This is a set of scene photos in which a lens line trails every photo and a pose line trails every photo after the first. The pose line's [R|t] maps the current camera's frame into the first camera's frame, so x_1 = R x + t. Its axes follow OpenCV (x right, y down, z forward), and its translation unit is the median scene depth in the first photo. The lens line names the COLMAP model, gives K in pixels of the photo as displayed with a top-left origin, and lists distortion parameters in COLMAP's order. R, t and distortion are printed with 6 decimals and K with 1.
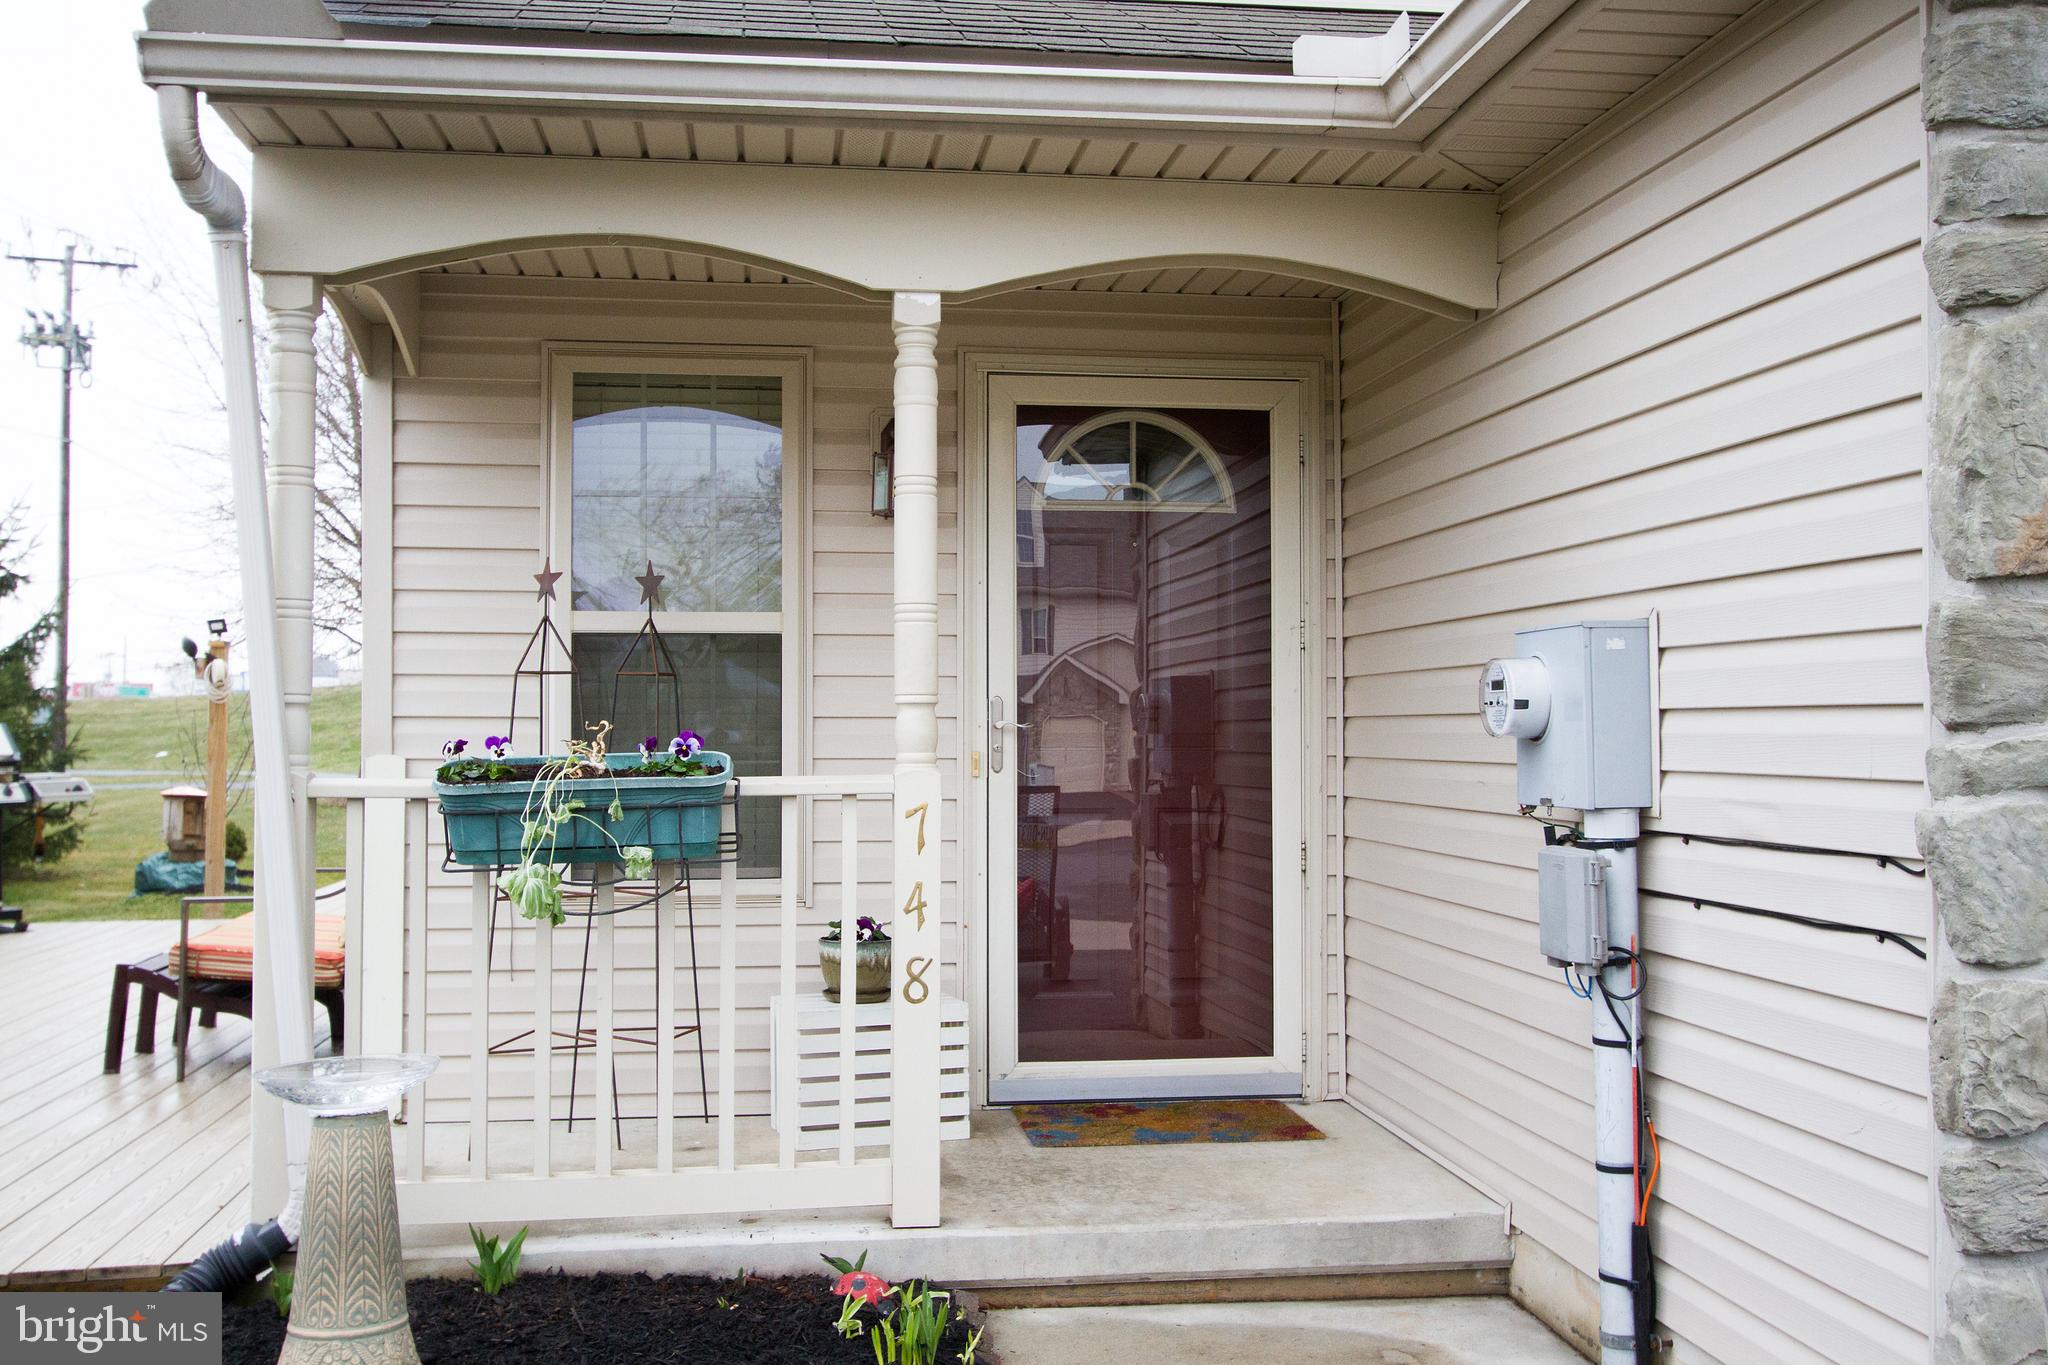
lens RADIAL K [[1979.4, 0, 1024.0], [0, 1979.4, 682.5], [0, 0, 1]] dist [-0.004973, 0.032292]
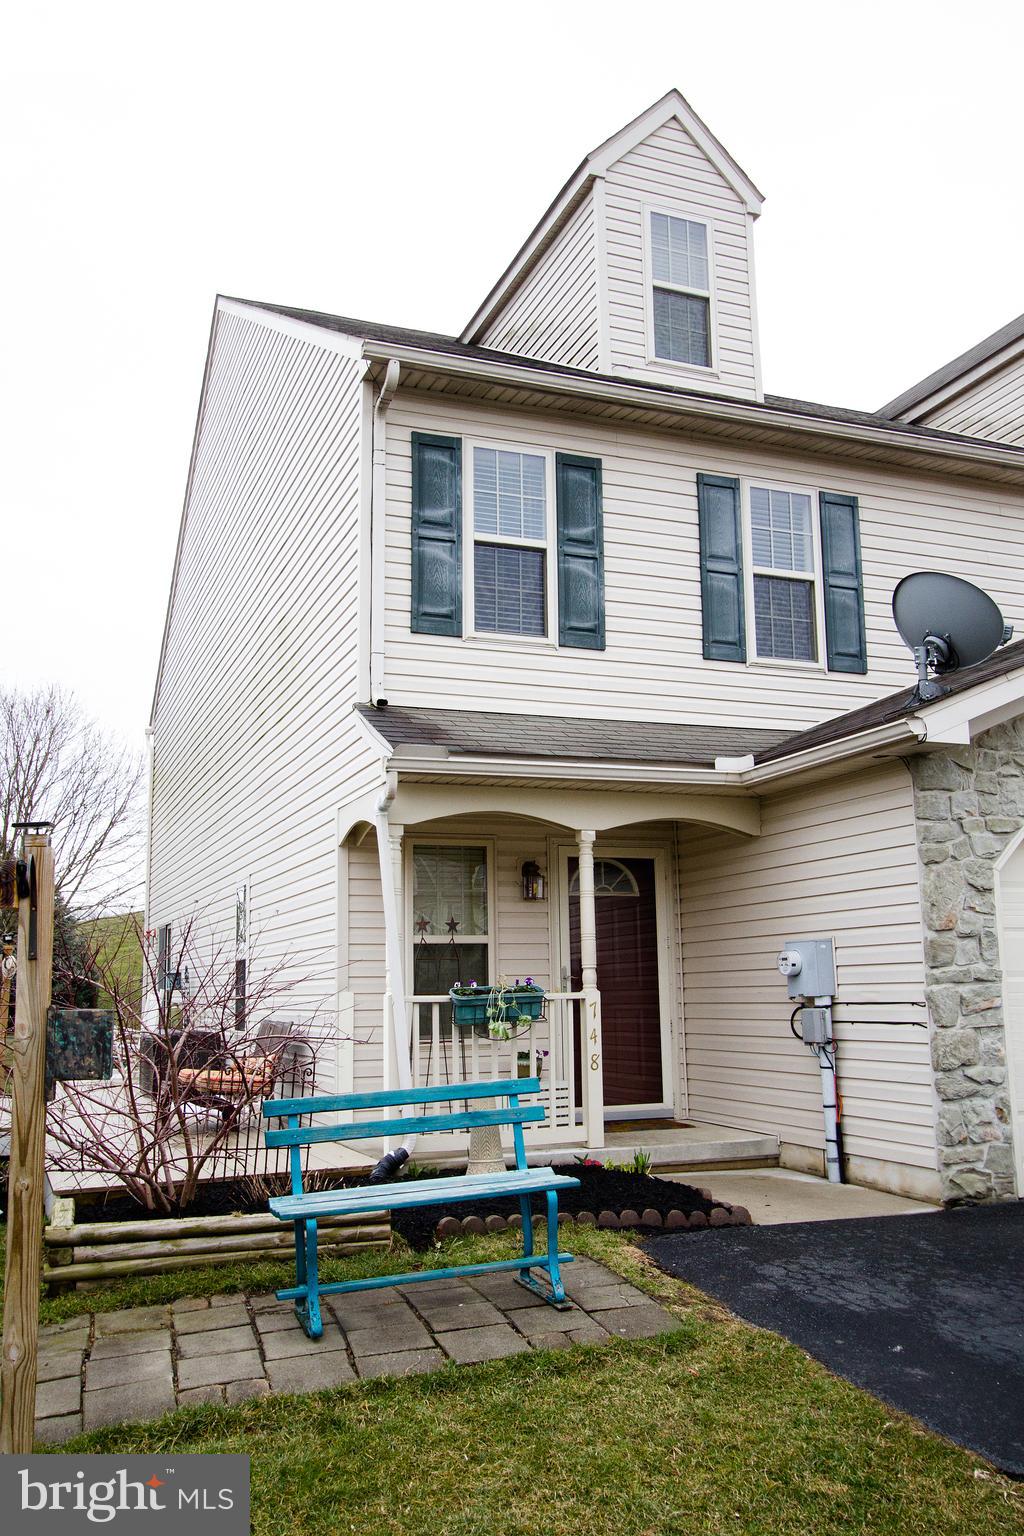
lens RADIAL K [[1308.5, 0, 512.0], [0, 1308.5, 768.0], [0, 0, 1]] dist [-0.007167, 0.004899]
pose [[0.971771, 0.024562, 0.234644, -0.654755], [0.010804, 0.988889, -0.148260, 0.004094], [-0.235678, 0.146609, 0.960709, -0.929928]]
